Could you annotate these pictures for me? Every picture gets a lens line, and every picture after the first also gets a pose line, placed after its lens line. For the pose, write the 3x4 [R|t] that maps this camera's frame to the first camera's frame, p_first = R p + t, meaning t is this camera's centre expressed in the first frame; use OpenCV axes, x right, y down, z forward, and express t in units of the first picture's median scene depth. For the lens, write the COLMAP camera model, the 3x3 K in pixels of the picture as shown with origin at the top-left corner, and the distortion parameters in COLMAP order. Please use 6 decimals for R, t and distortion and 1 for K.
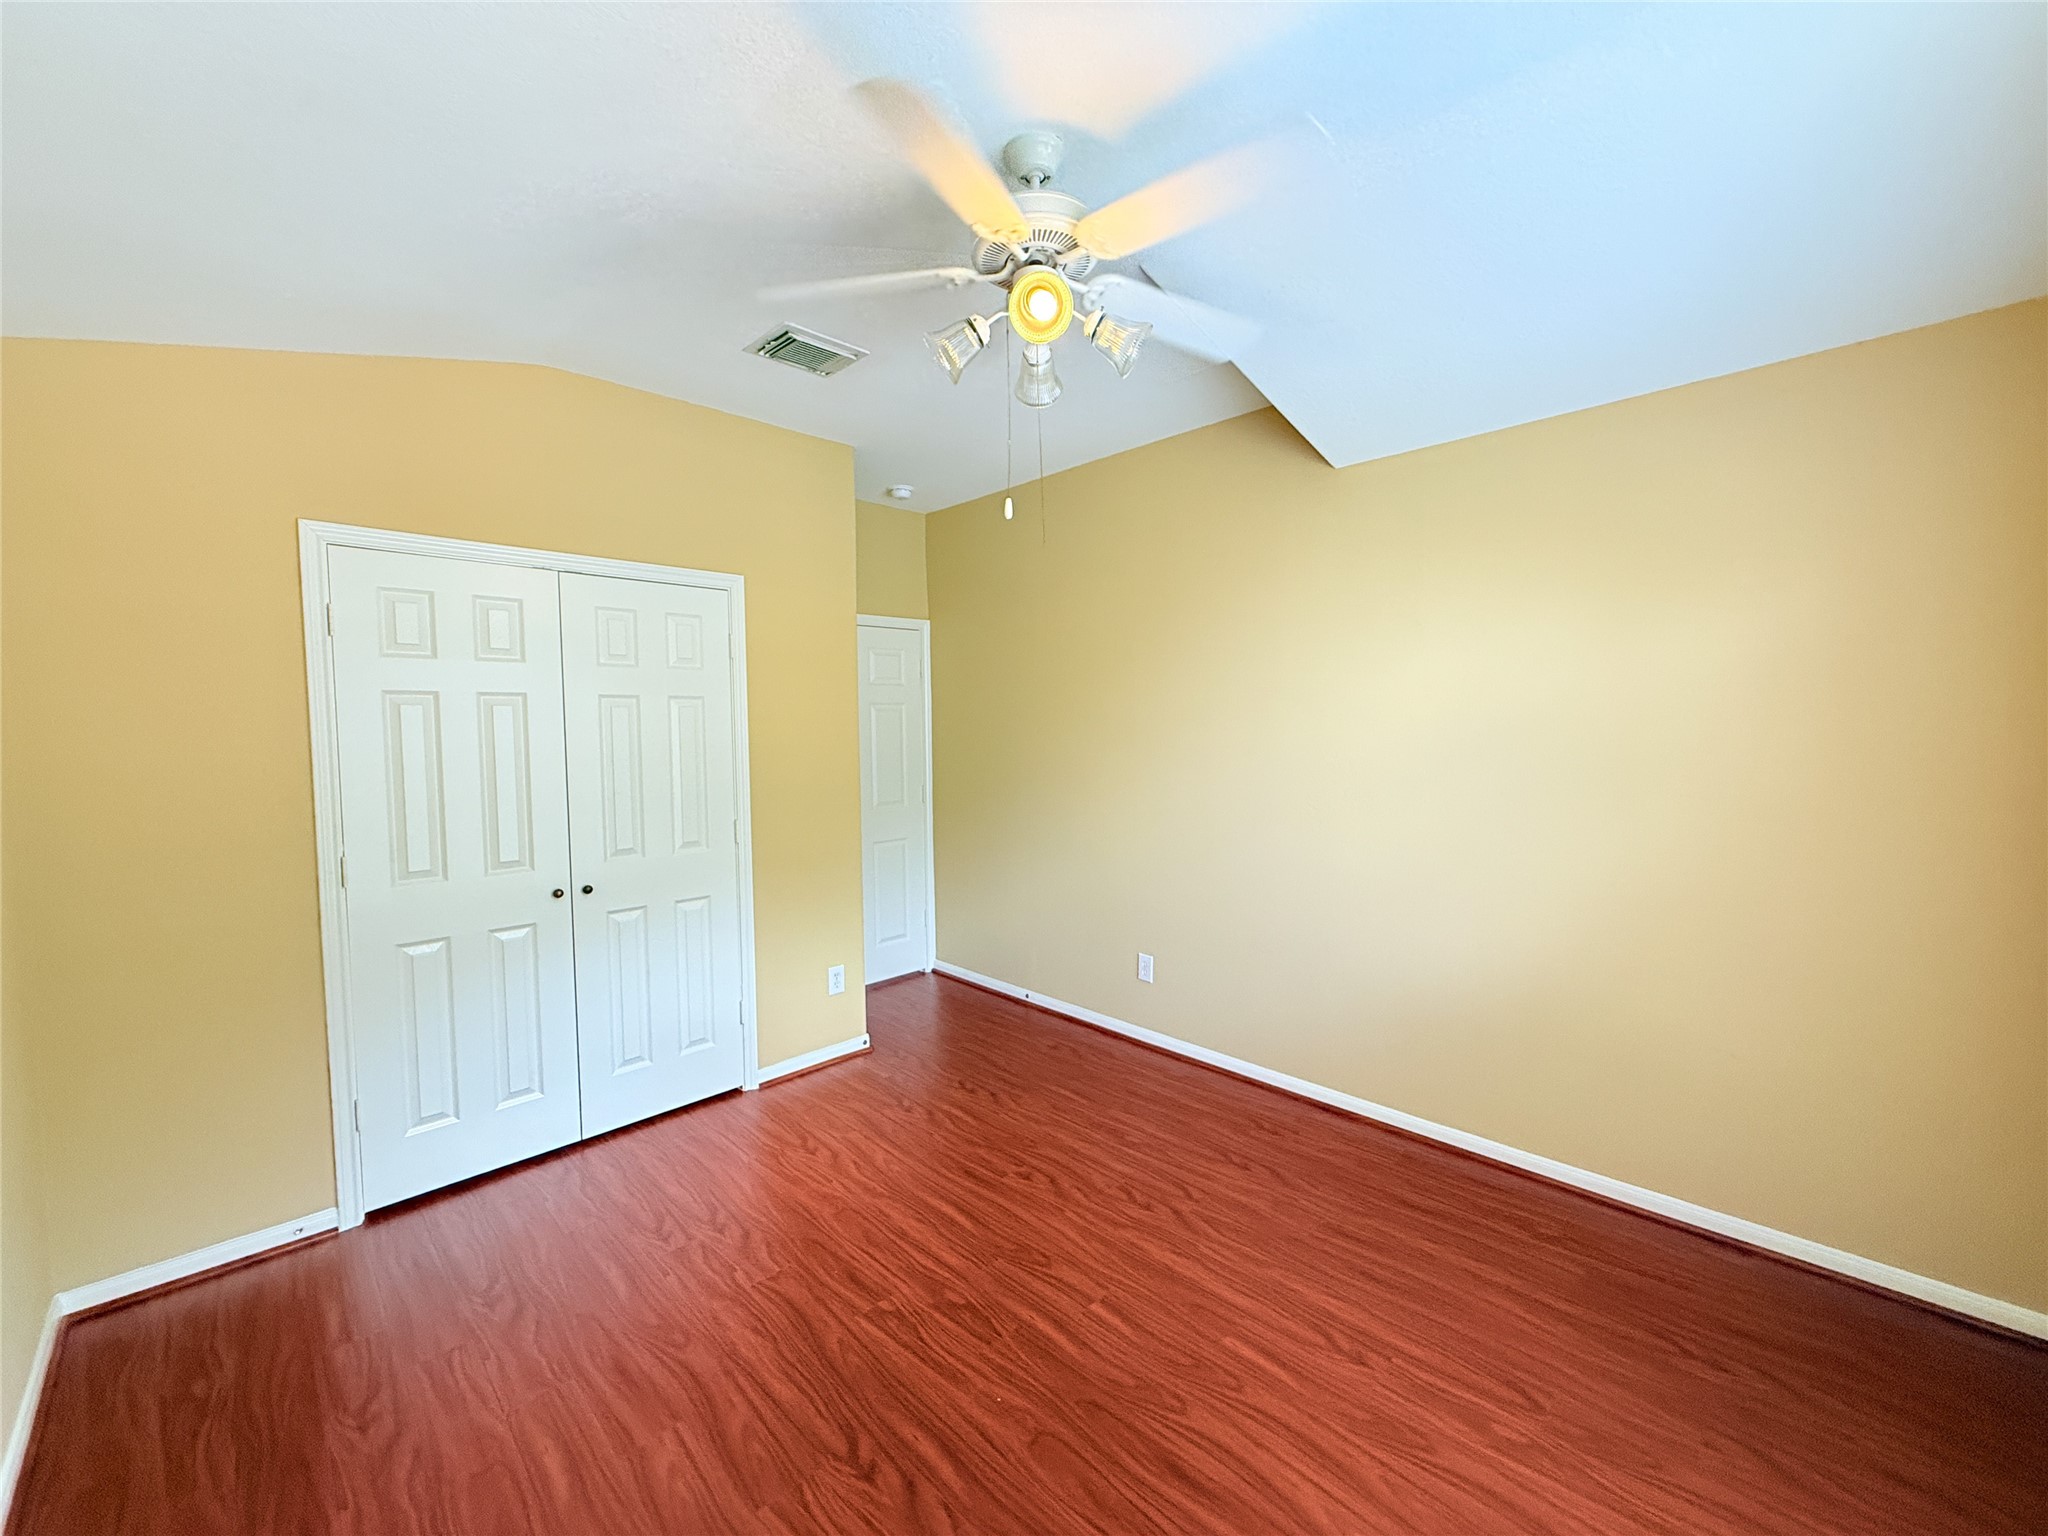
lens RADIAL K [[812.6, 0, 1030.0], [0, 812.6, 765.8], [0, 0, 1]] dist [0.003135, 0.000619]
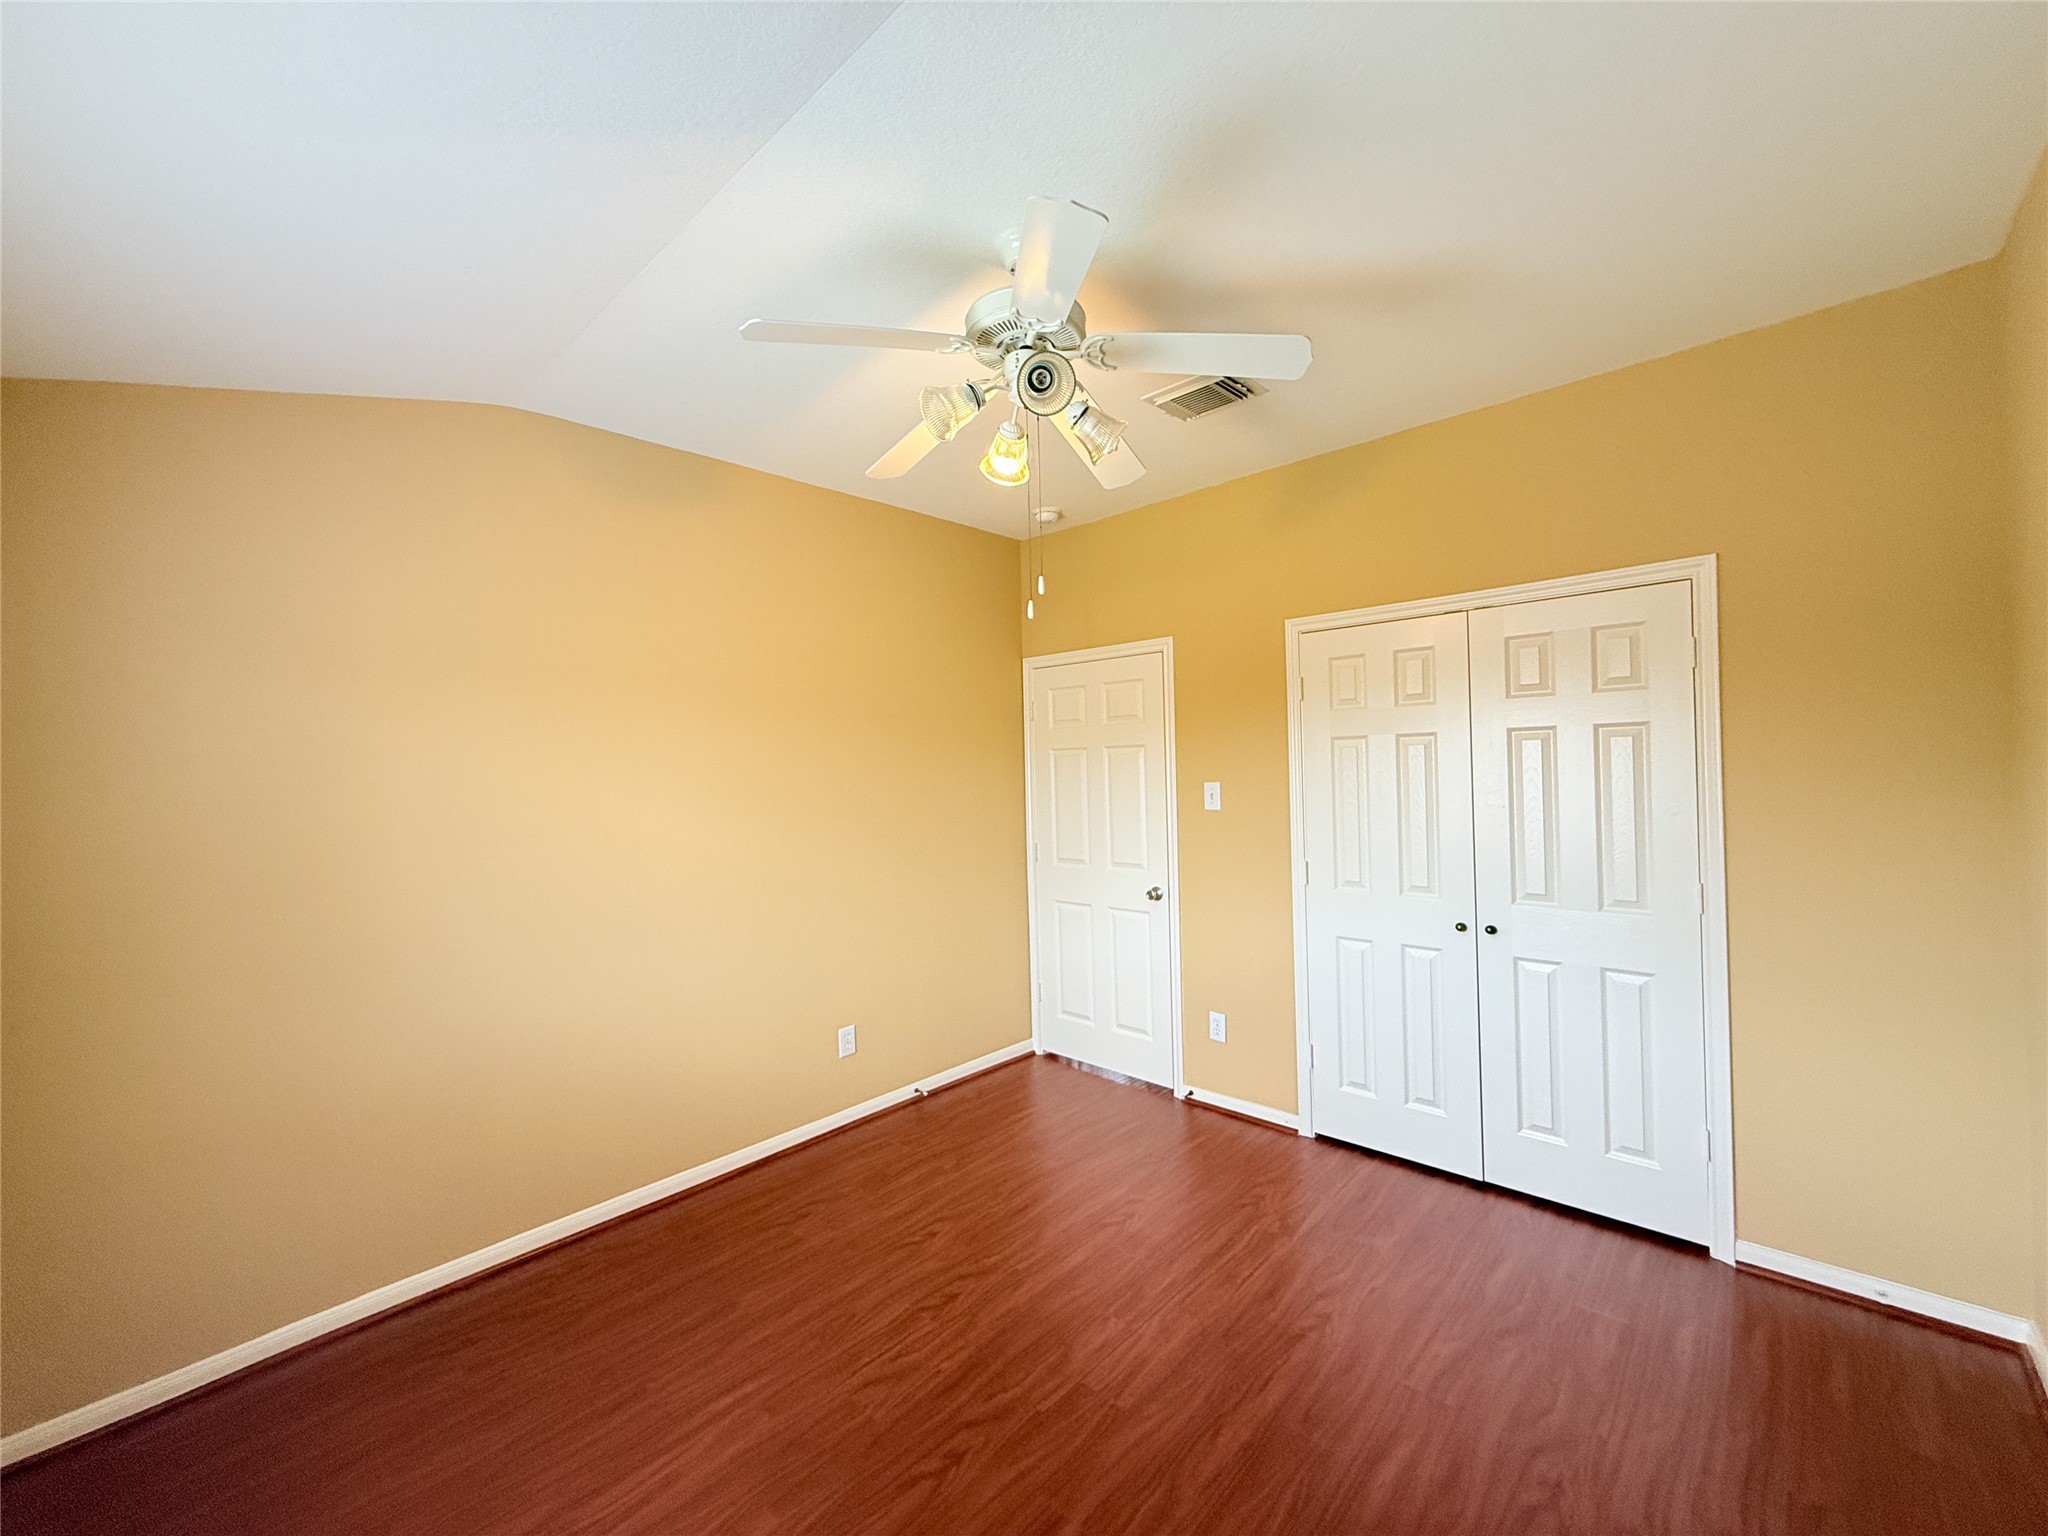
lens RADIAL K [[812.6, 0, 1009.1], [0, 812.6, 756.7], [0, 0, 1]] dist [0.003135, 0.000619]
pose [[0.078061, 0.004941, -0.996936, 0.122637], [-0.036925, 0.999316, 0.002061, -0.012066], [0.996265, 0.036651, 0.078190, 0.103429]]
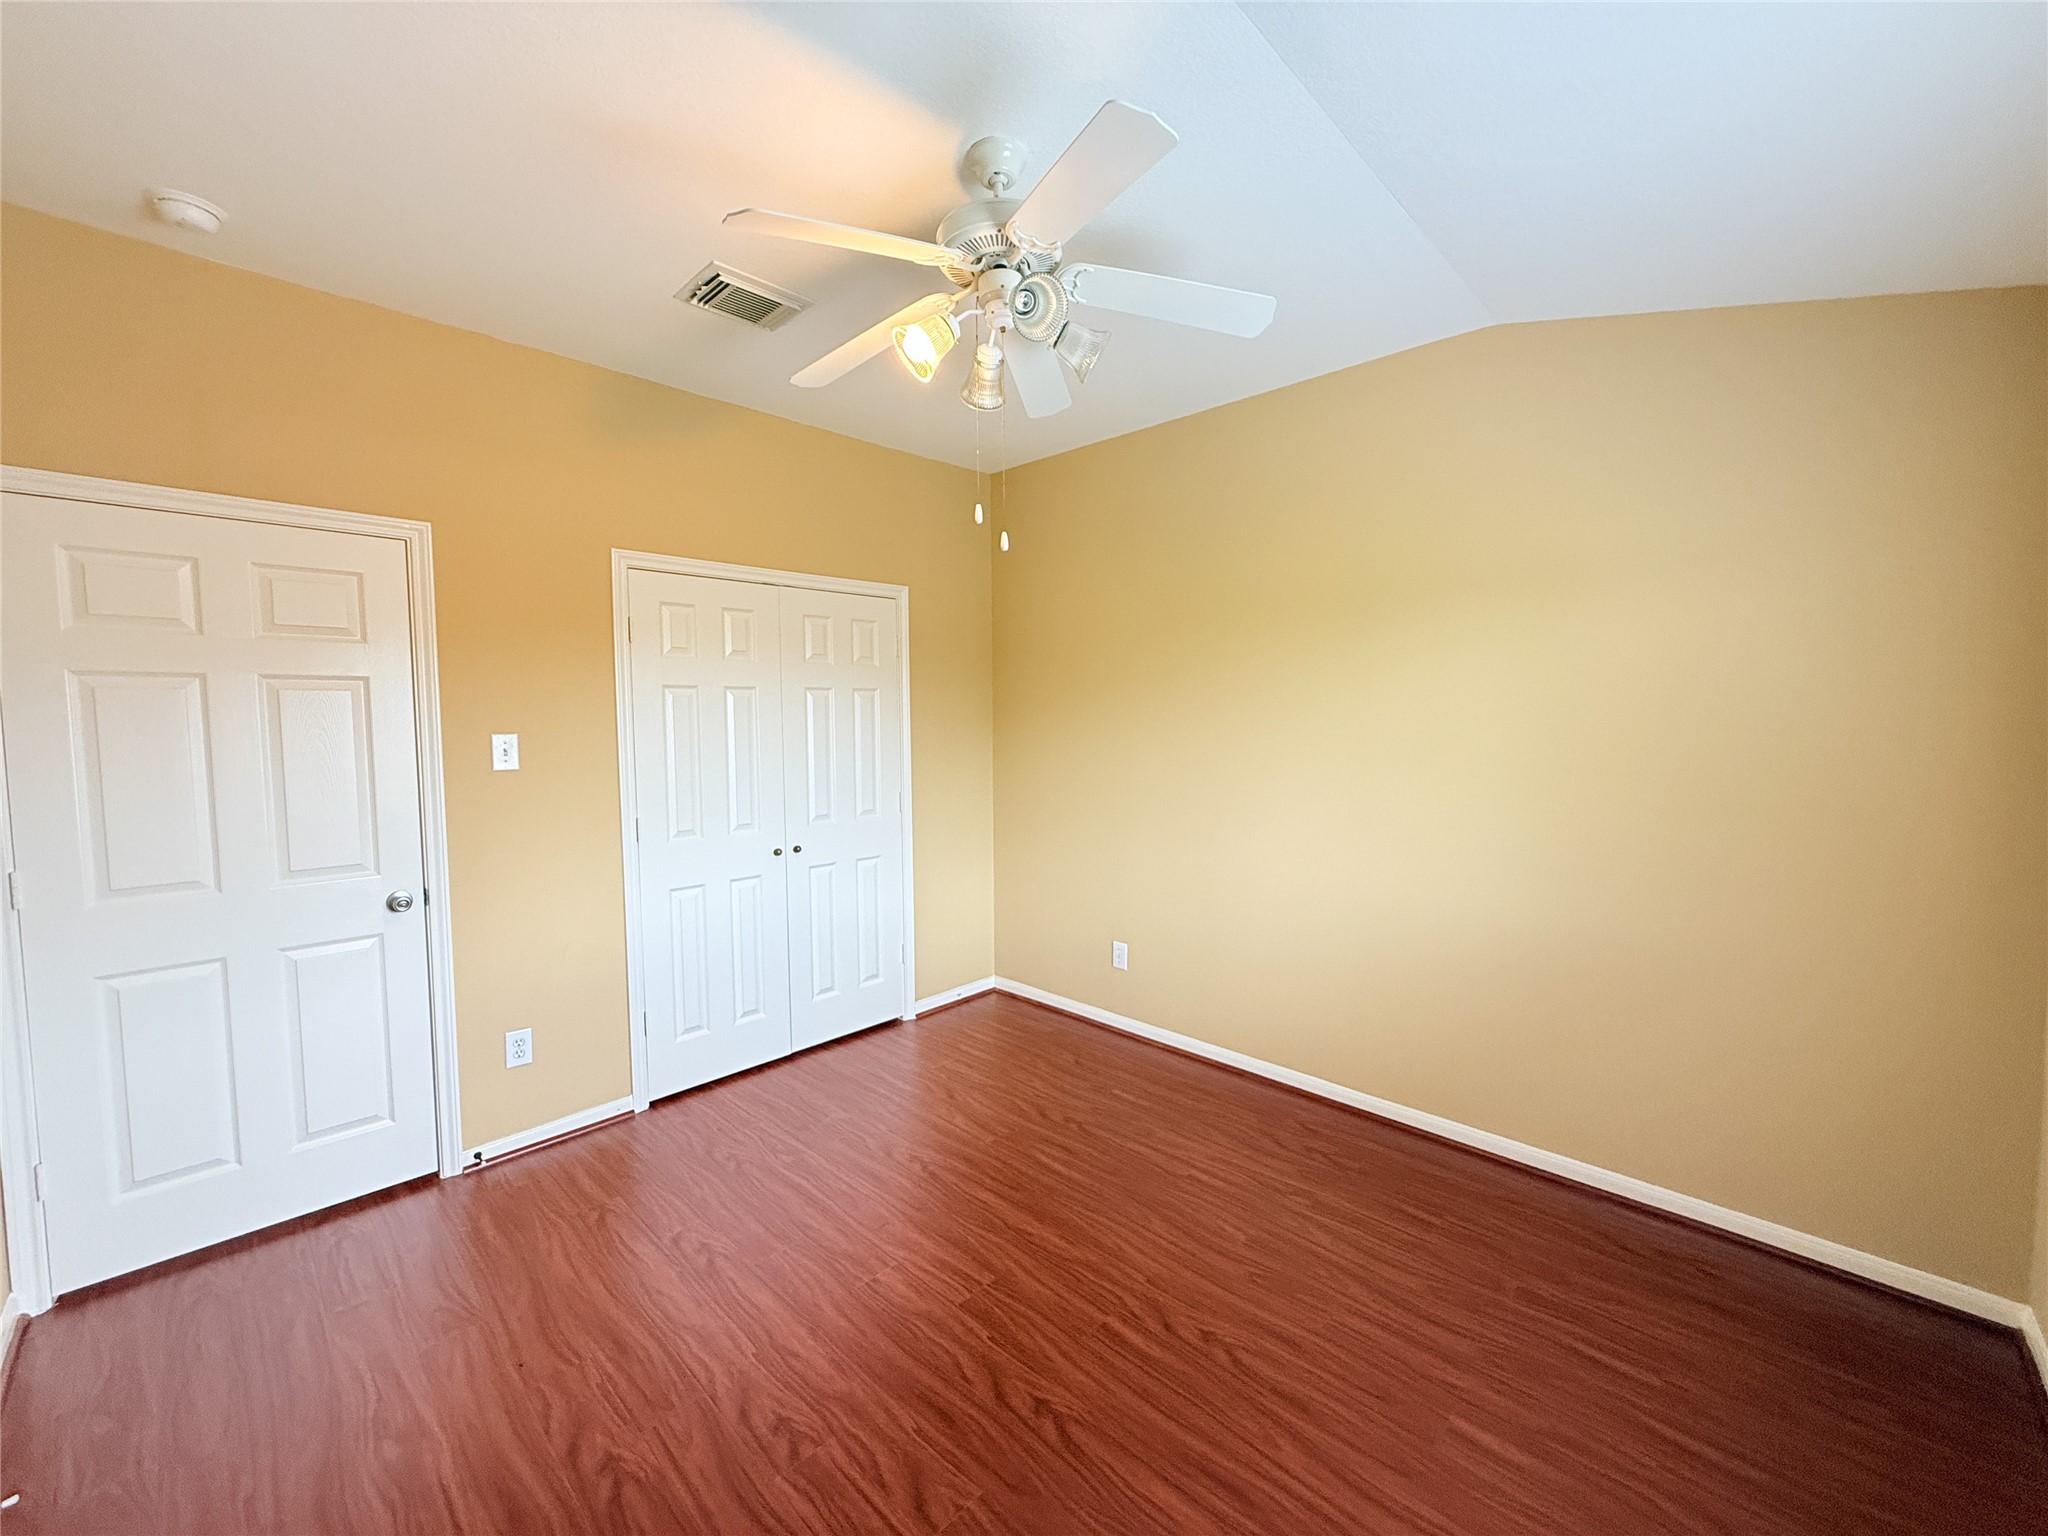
lens RADIAL K [[812.6, 0, 1032.9], [0, 812.6, 753.8], [0, 0, 1]] dist [0.003135, 0.000619]
pose [[0.997686, 0.013386, 0.066661, -0.085269], [-0.012594, 0.999845, -0.012288, 0.005885], [-0.066815, 0.011420, 0.997700, -0.077064]]
